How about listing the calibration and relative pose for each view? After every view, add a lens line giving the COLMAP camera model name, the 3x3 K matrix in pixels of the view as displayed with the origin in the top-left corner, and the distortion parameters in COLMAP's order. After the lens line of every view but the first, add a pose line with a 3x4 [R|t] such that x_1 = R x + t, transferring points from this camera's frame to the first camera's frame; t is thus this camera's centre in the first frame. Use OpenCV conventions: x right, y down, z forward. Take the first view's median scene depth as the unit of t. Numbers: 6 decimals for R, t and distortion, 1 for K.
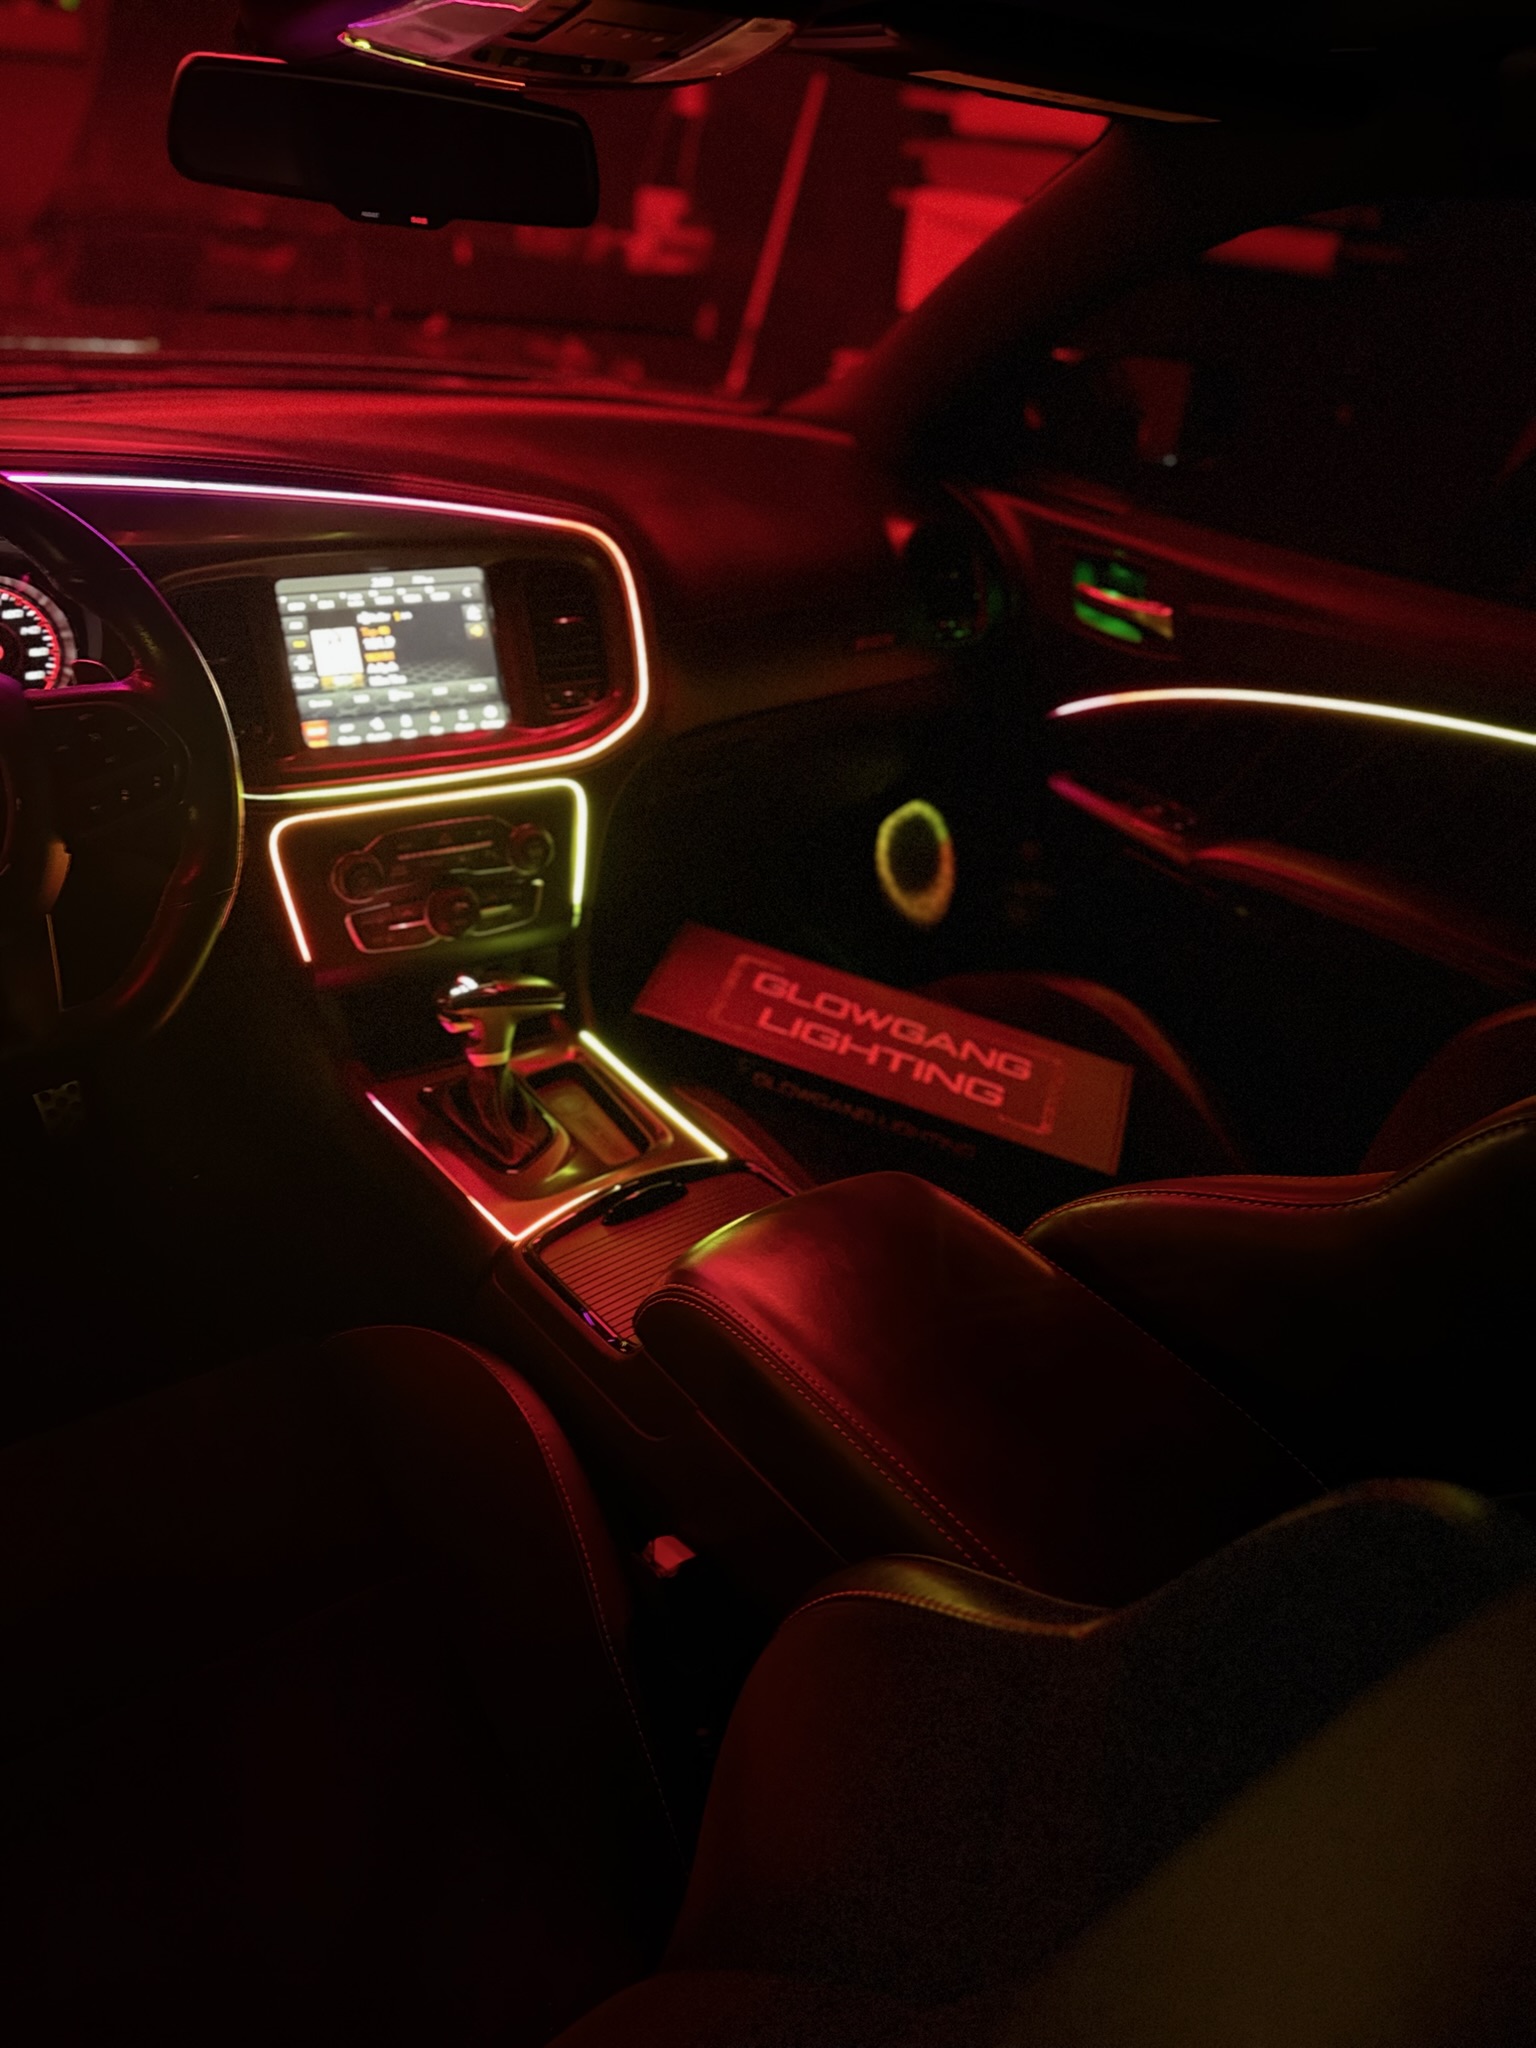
lens RADIAL K [[1420.7, 0, 762.9], [0, 1420.7, 1029.4], [0, 0, 1]] dist [0.140540, -0.257536]
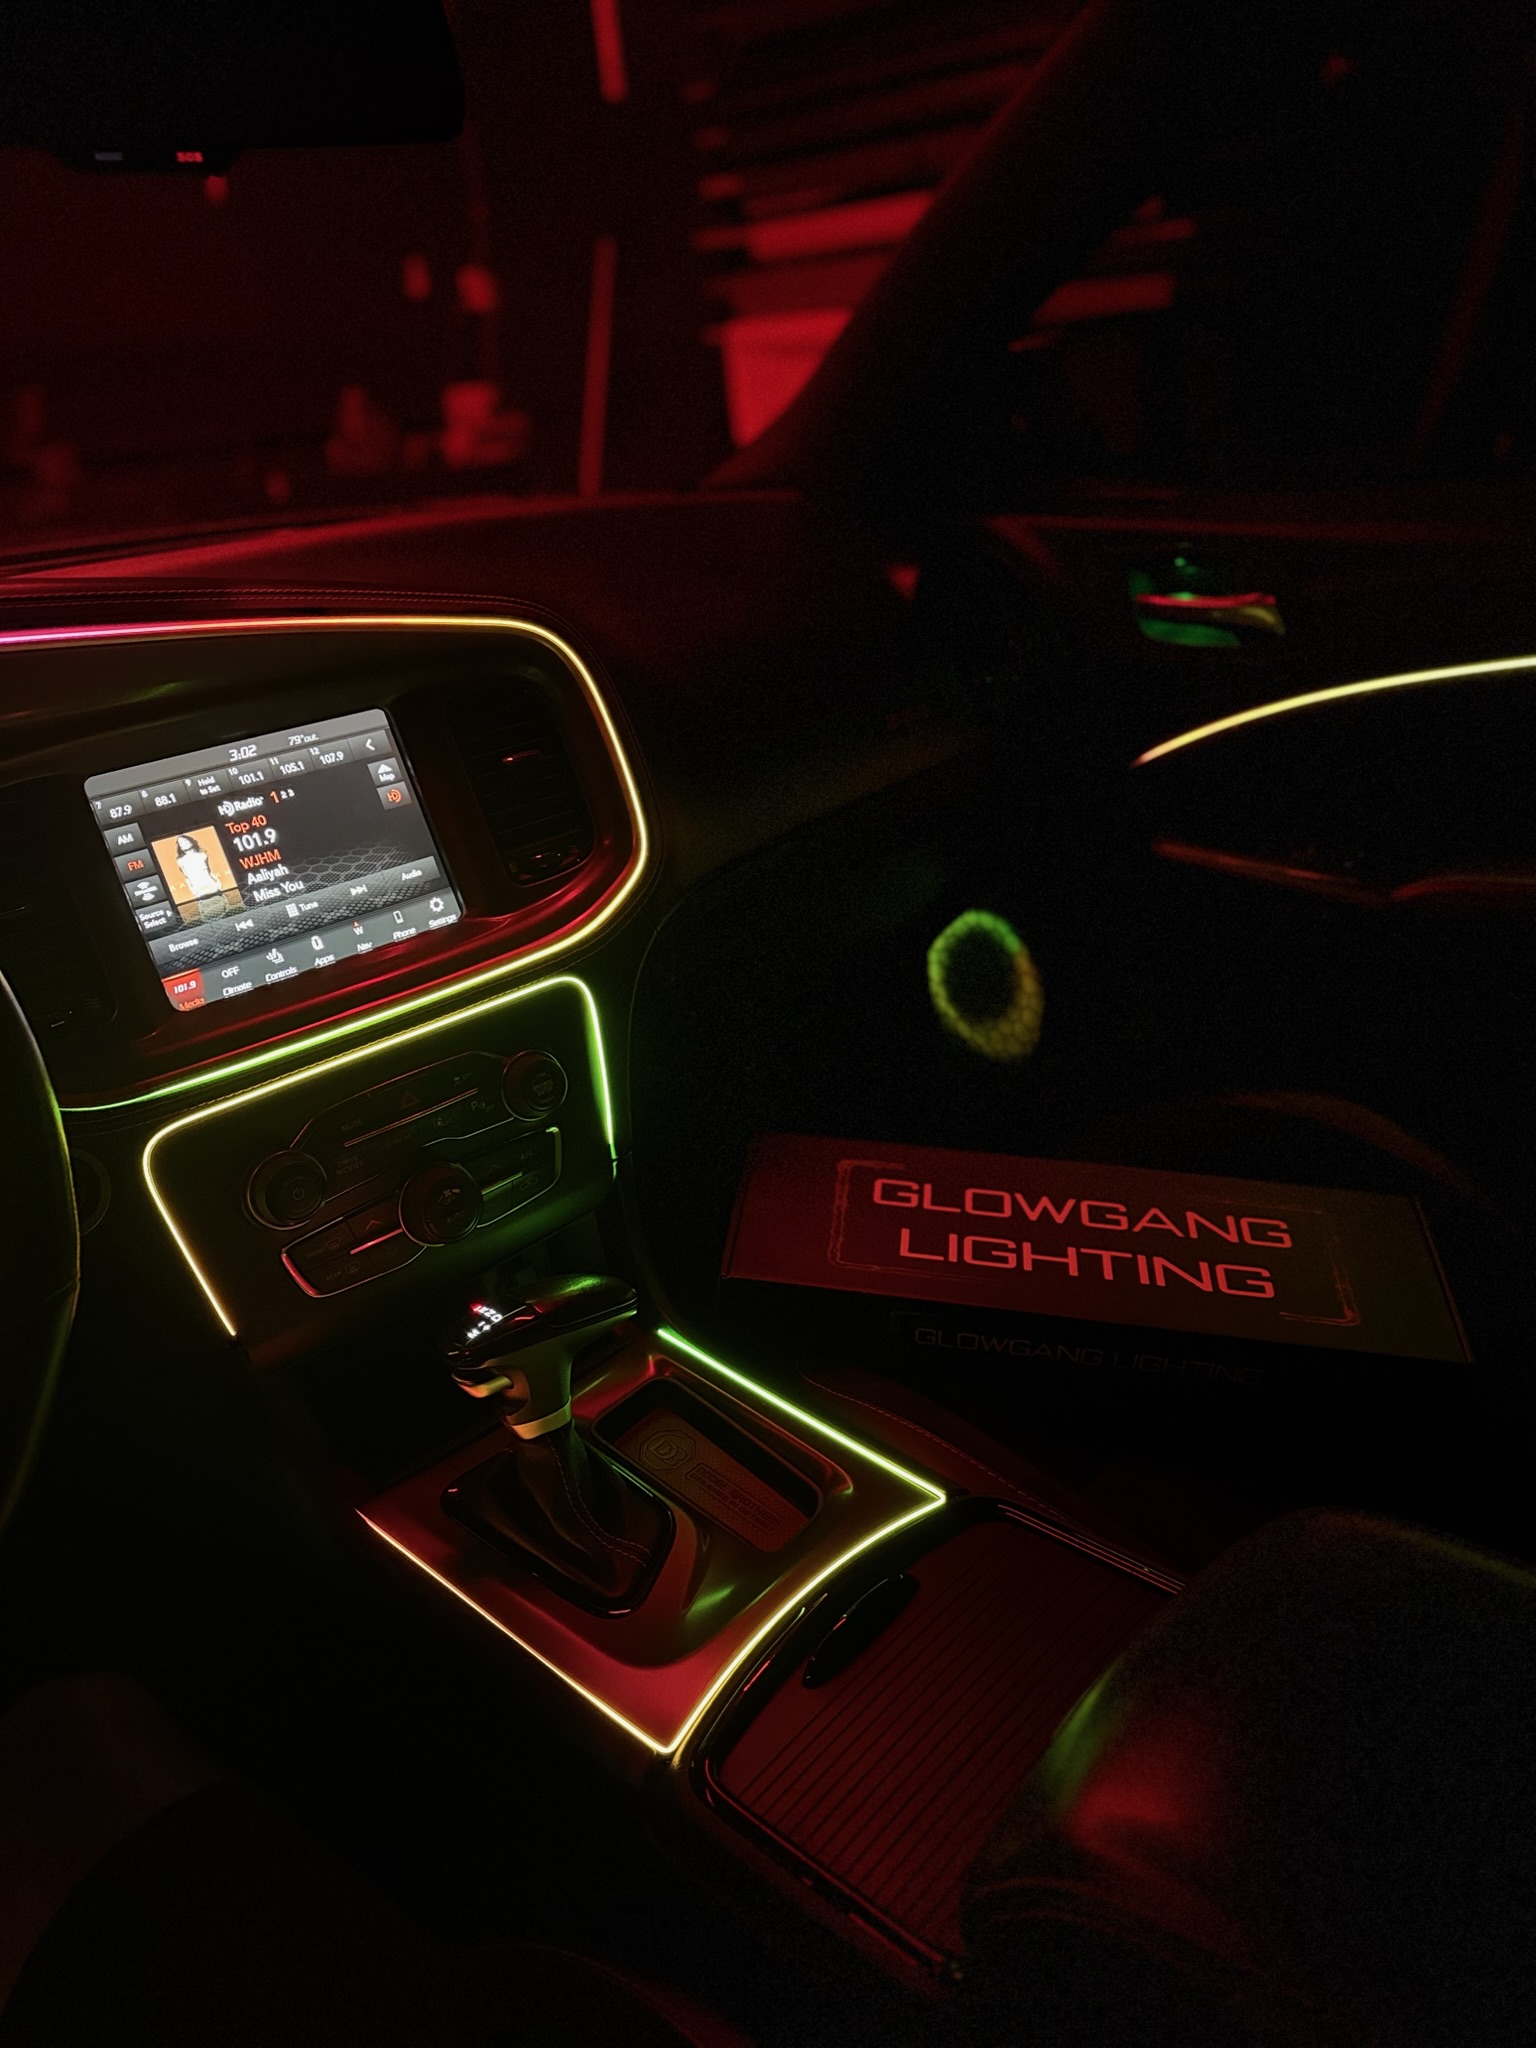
lens RADIAL K [[1425.1, 0, 768.0], [0, 1425.1, 1024.0], [0, 0, 1]] dist [0.180692, -0.438877]
pose [[0.974279, -0.218786, 0.053984, -0.086887], [0.223484, 0.968830, -0.106880, -0.058009], [-0.028917, 0.116195, 0.992805, 0.325306]]
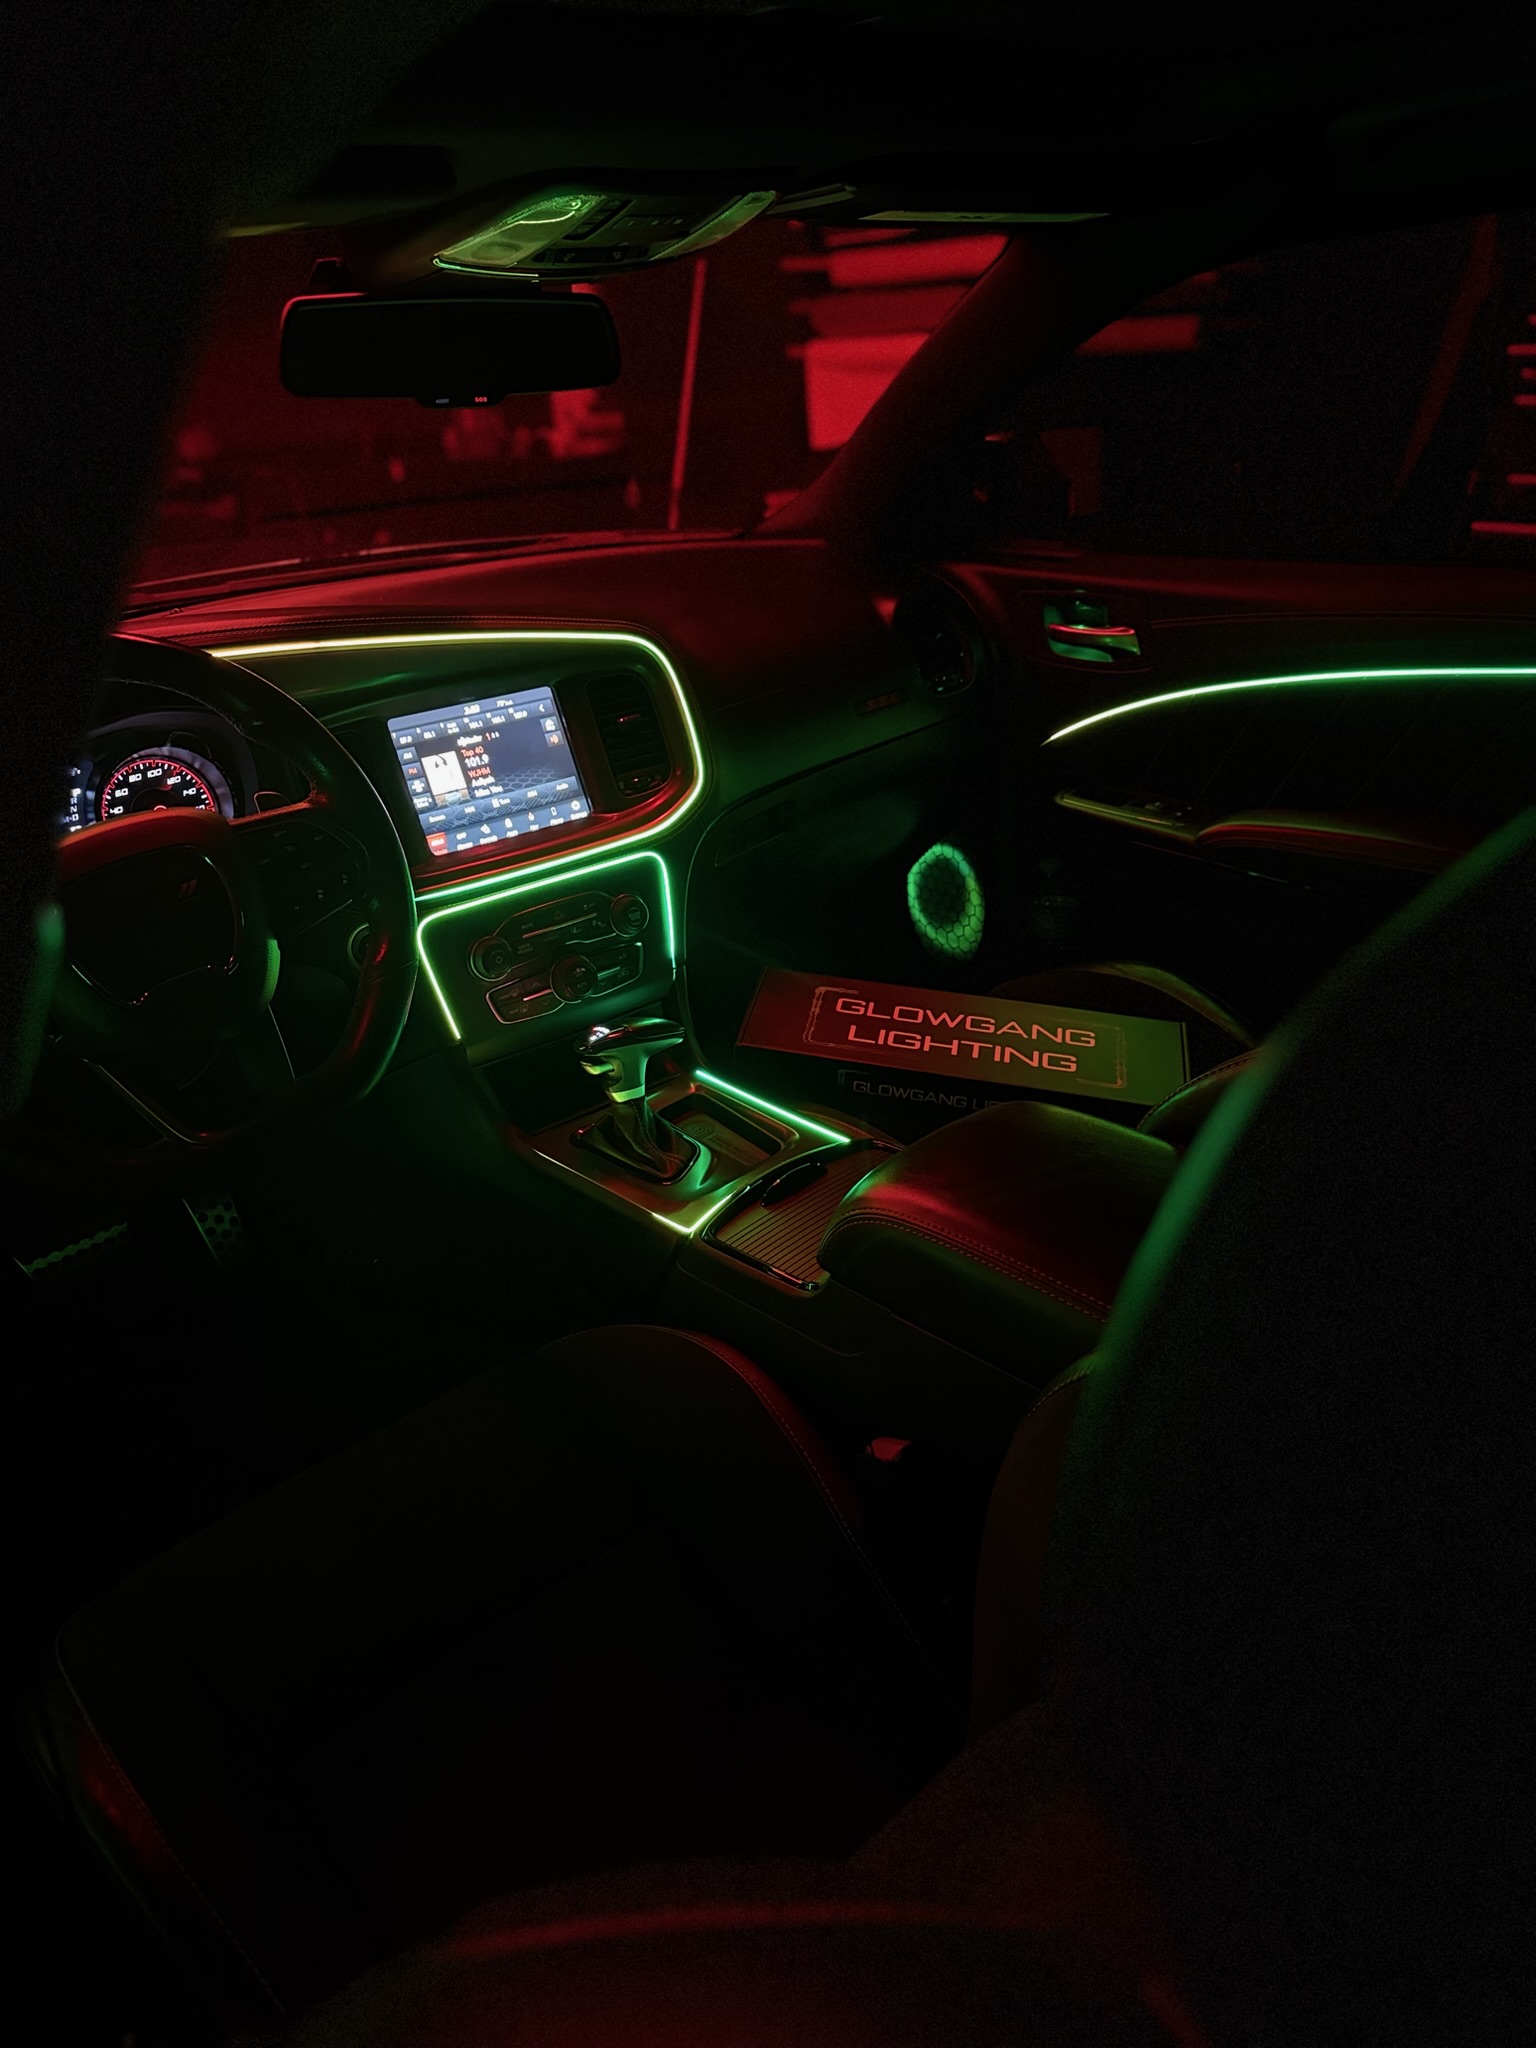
lens RADIAL K [[1425.1, 0, 768.0], [0, 1425.1, 1024.0], [0, 0, 1]] dist [0.180692, -0.438877]
pose [[0.984803, -0.173481, 0.008258, -0.079673], [0.173426, 0.979708, -0.100481, 0.095600], [0.009341, 0.100386, 0.994905, -0.130758]]
